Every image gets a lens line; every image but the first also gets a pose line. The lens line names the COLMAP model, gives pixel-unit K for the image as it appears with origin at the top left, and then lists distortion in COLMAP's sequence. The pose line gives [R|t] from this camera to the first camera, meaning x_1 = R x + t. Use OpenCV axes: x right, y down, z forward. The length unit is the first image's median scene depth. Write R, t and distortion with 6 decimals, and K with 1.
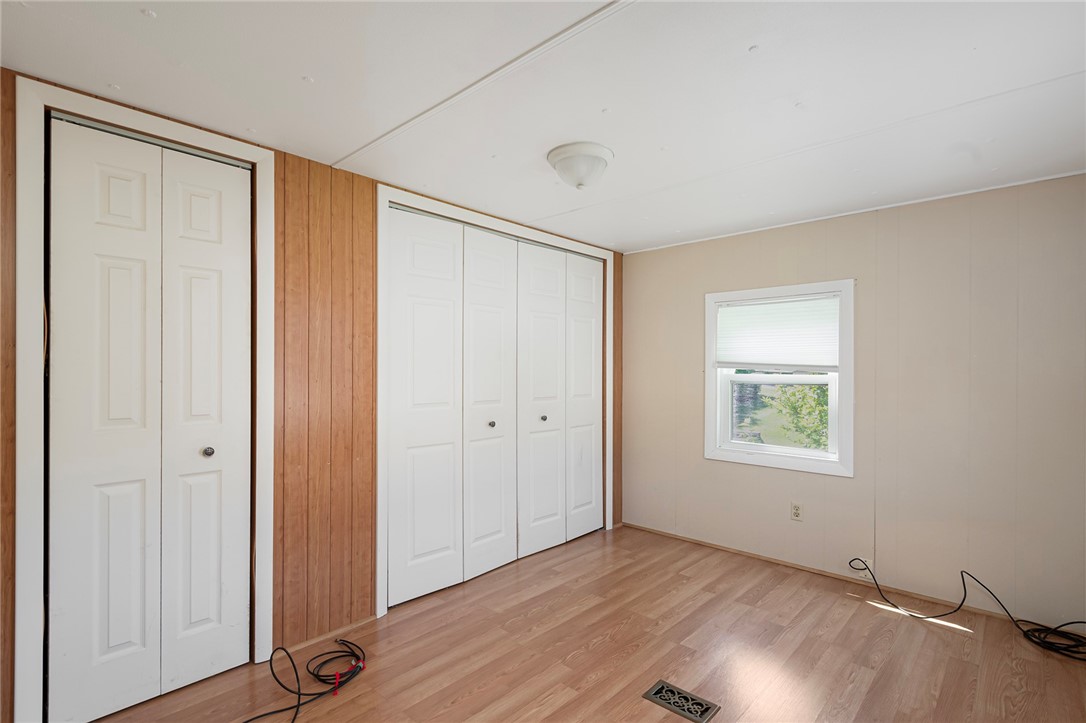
lens RADIAL K [[527.4, 0, 540.7], [0, 527.4, 366.1], [0, 0, 1]] dist [0.015768, -0.007284]
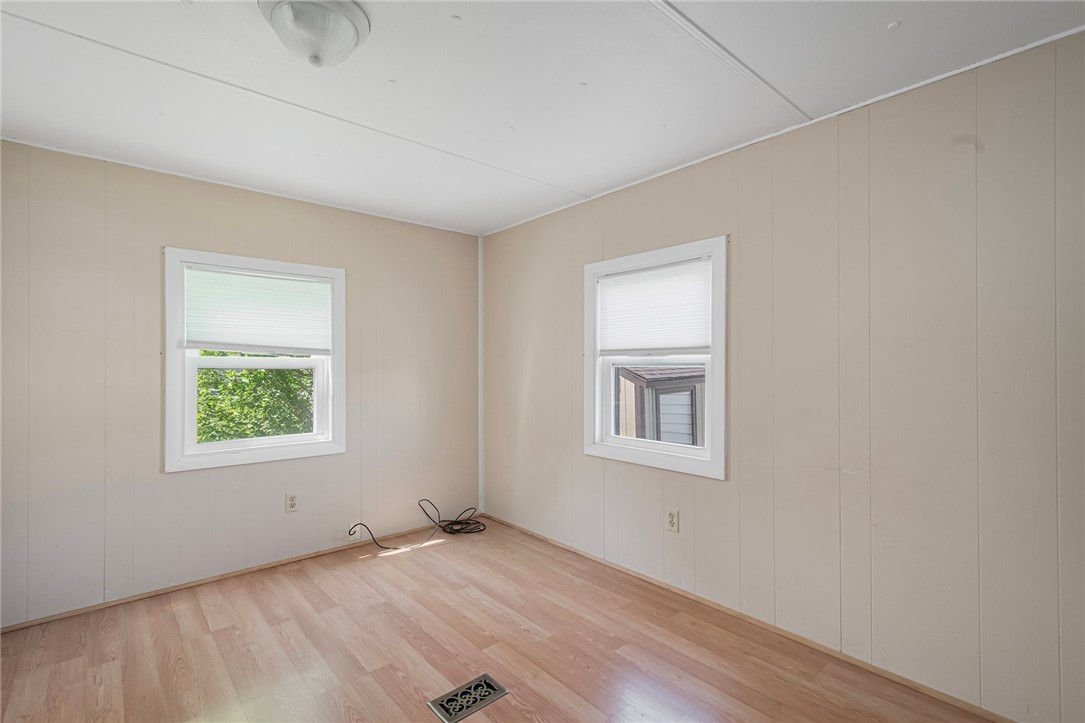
lens RADIAL K [[484.1, 0, 566.4], [0, 484.1, 362.0], [0, 0, 1]] dist [0.003521, -0.000450]
pose [[0.076047, 0.001190, 0.997104, -0.354719], [-0.013180, 0.999913, -0.000188, 0.018260], [-0.997017, -0.013127, 0.076056, 0.463521]]
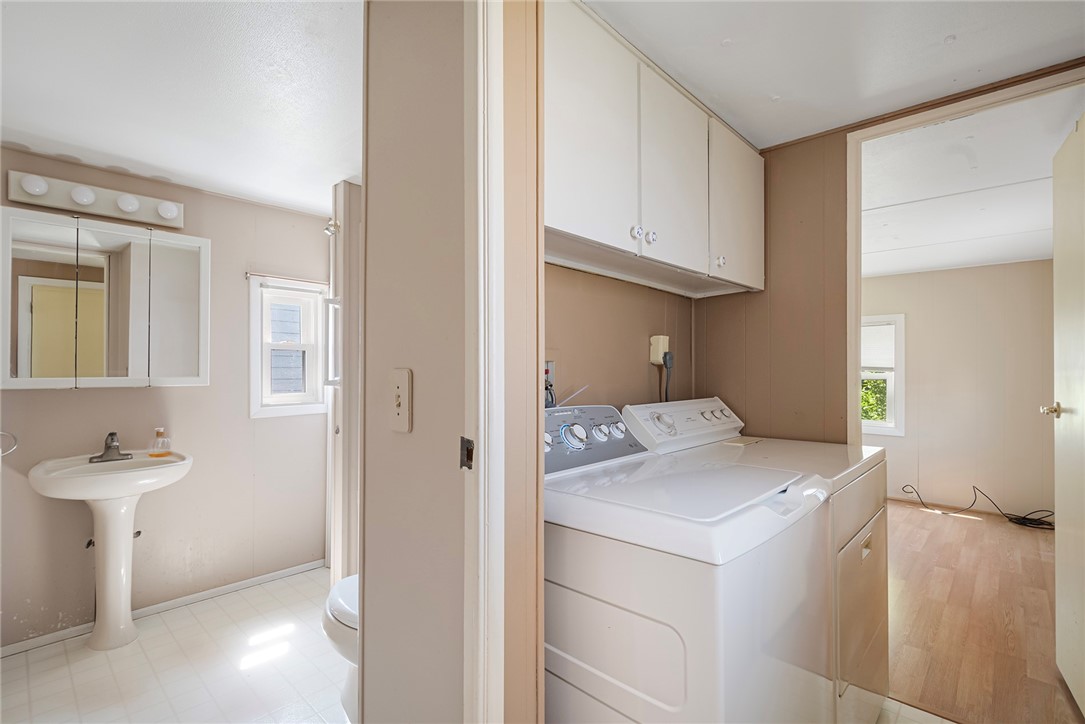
lens RADIAL K [[526.9, 0, 534.0], [0, 526.9, 363.2], [0, 0, 1]] dist [0.015768, -0.007284]
pose [[0.999981, -0.006207, 0.000566, -0.528706], [0.006205, 0.999975, 0.003428, -0.026025], [-0.000587, -0.003424, 0.999994, -0.602633]]
